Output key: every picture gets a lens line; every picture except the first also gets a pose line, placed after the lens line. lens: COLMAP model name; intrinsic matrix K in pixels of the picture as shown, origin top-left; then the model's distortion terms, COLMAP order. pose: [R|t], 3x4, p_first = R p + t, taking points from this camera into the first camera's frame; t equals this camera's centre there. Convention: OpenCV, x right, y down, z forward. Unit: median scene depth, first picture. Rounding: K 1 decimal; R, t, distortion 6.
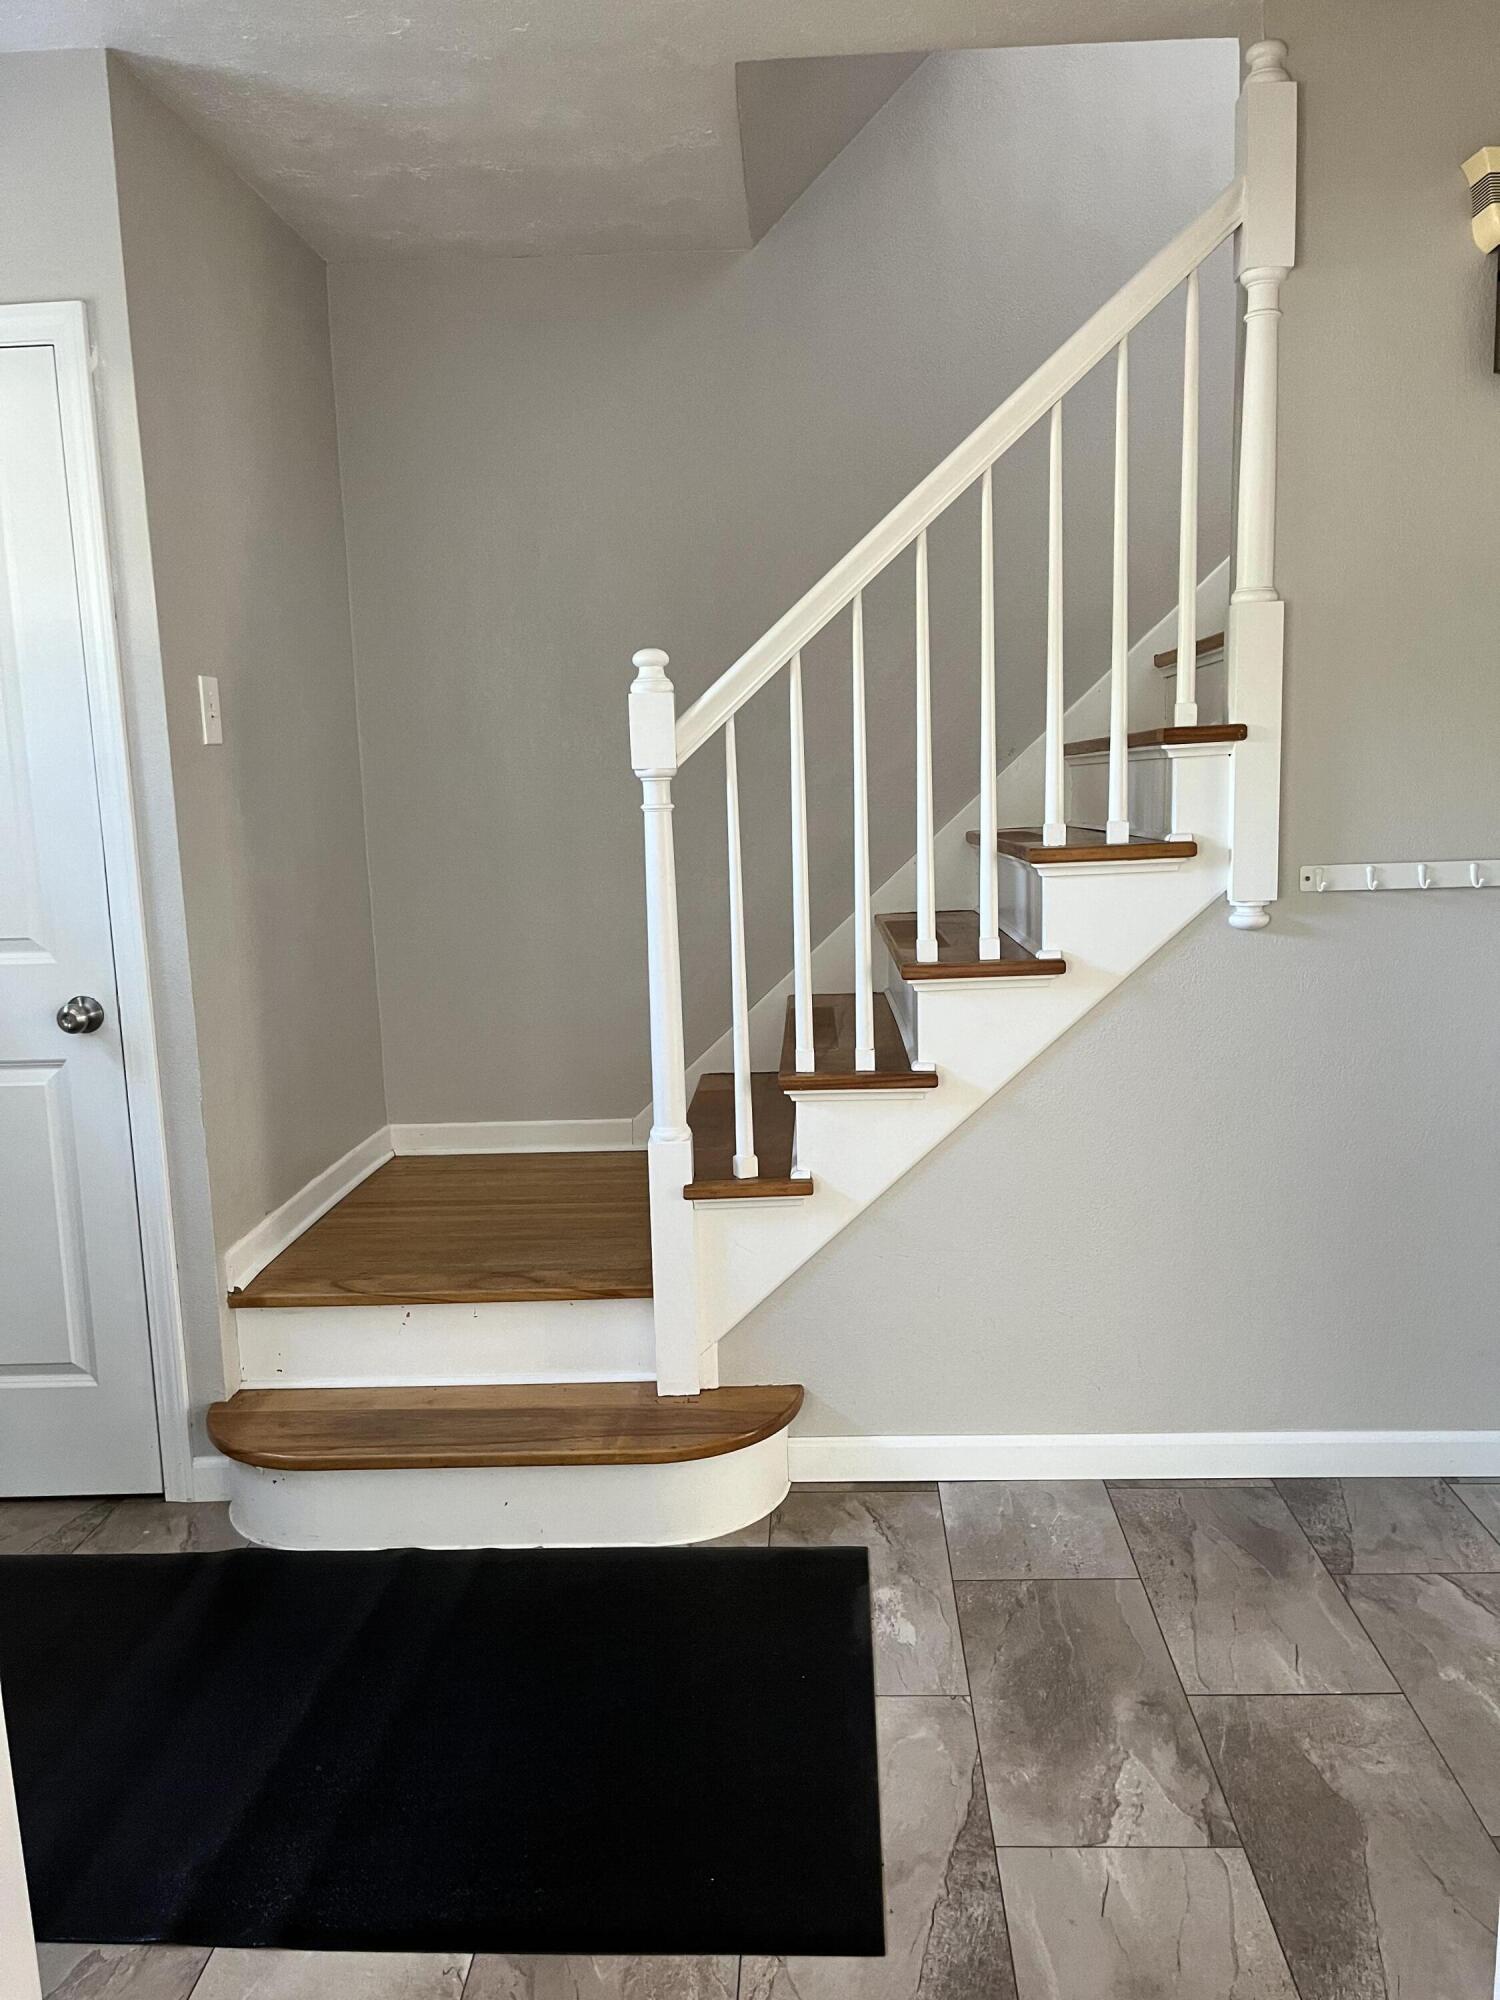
lens RADIAL K [[1536.5, 0, 750.0], [0, 1536.5, 1000.0], [0, 0, 1]] dist [0.067077, -0.101377]
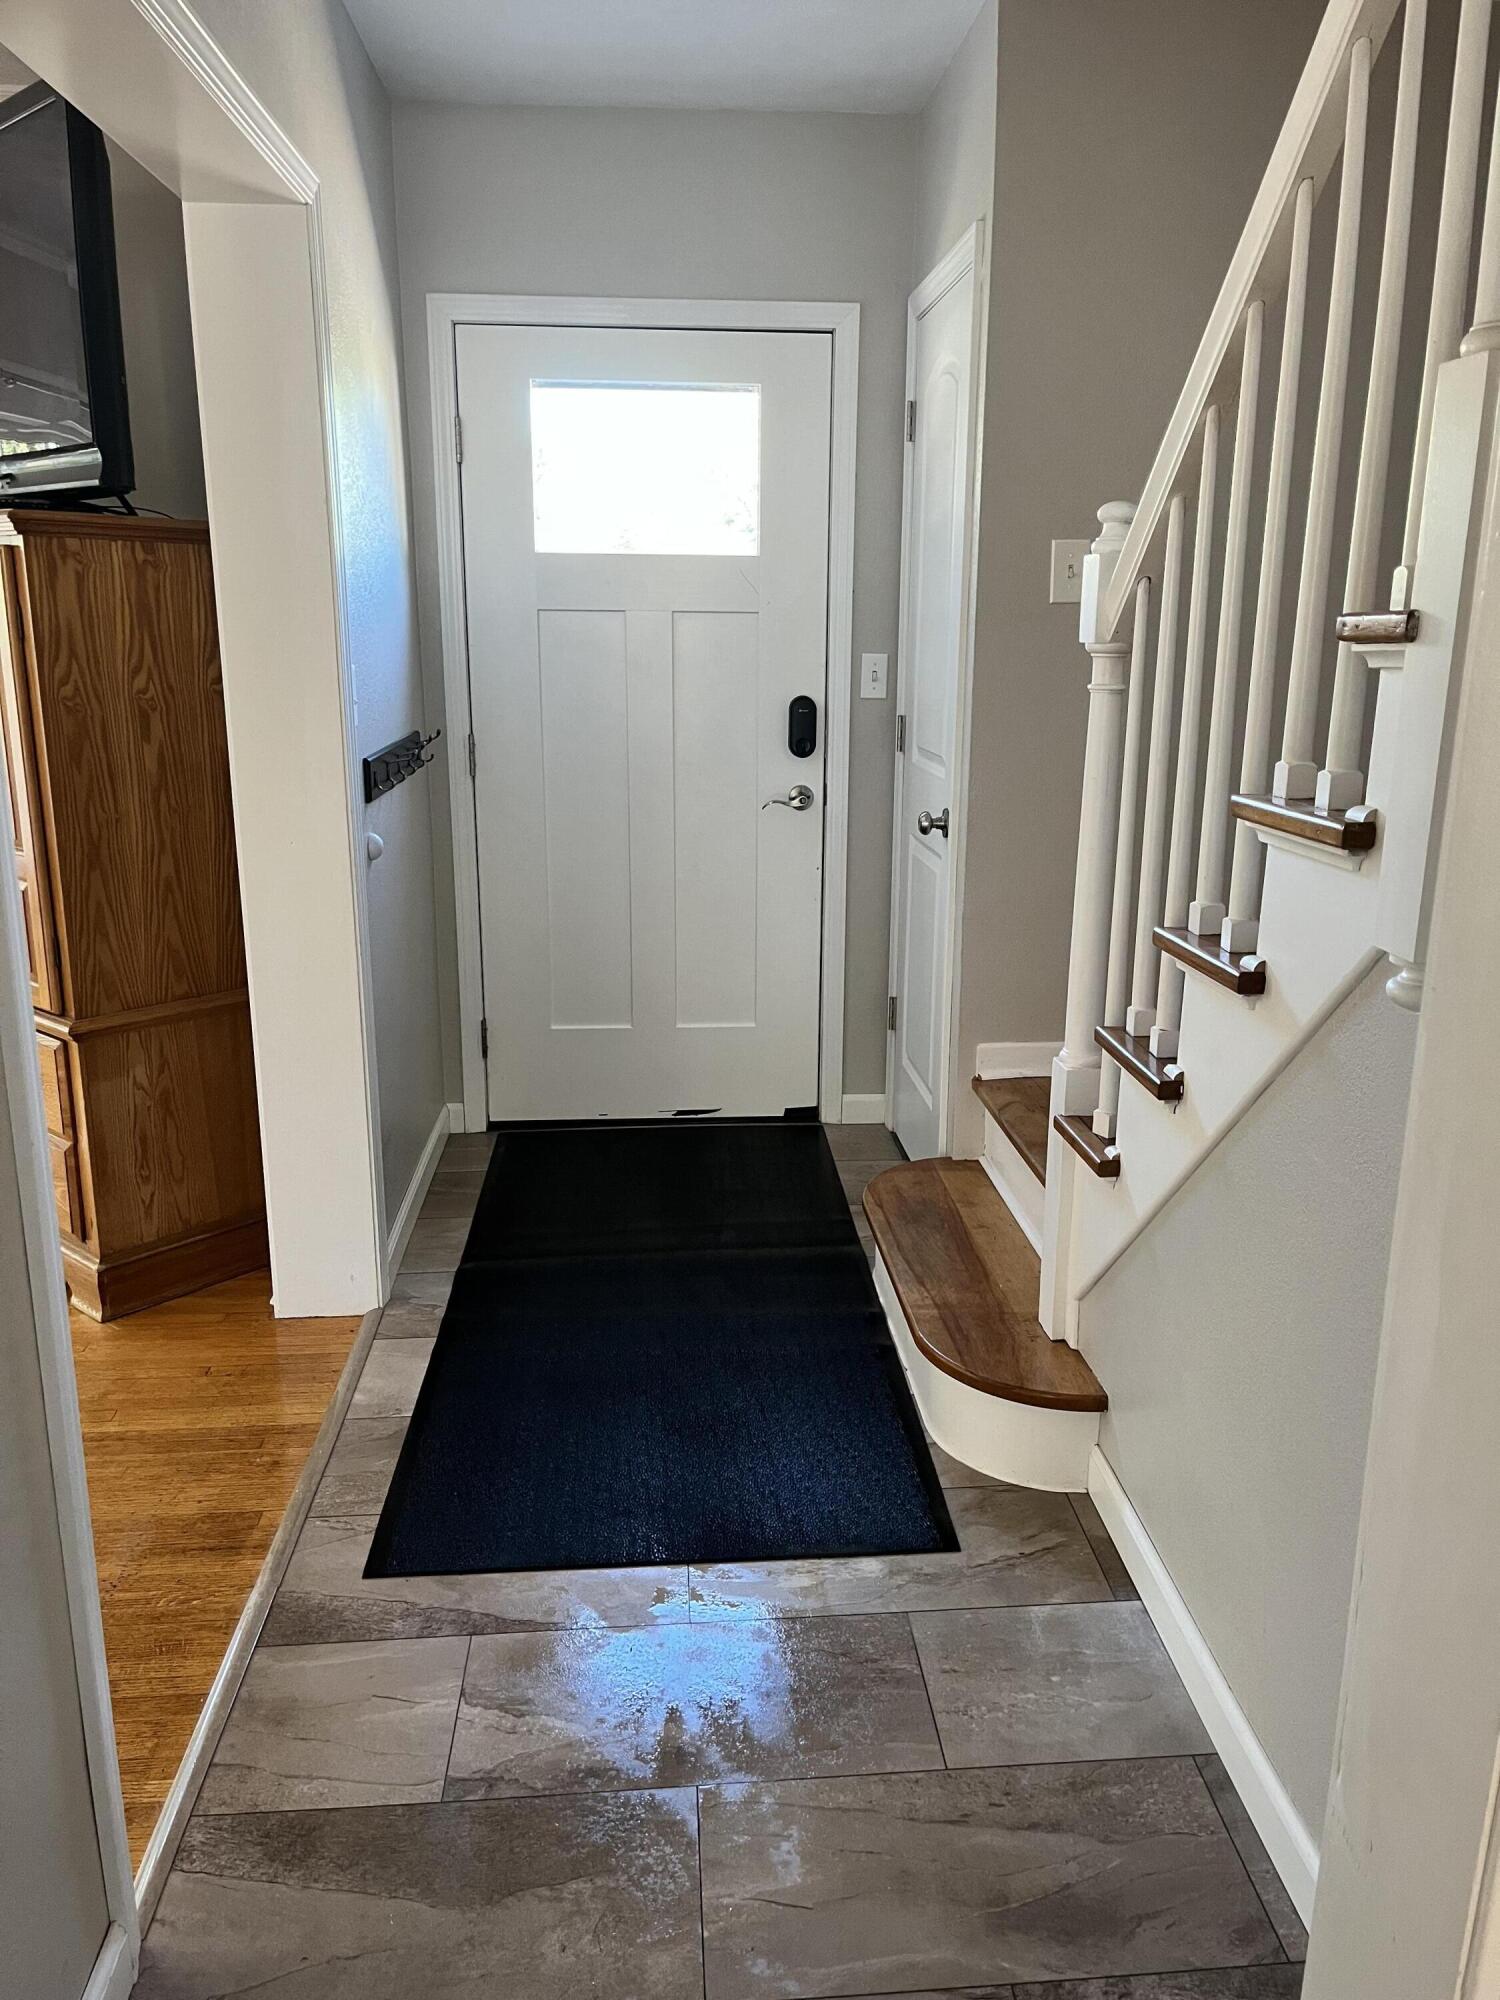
lens RADIAL K [[1505.4, 0, 750.0], [0, 1505.4, 1000.0], [0, 0, 1]] dist [0.010555, -0.007881]
pose [[0.114000, 0.274362, -0.954845, 0.830436], [-0.163606, 0.953174, 0.254349, -0.149664], [0.979917, 0.127223, 0.153549, 0.742527]]
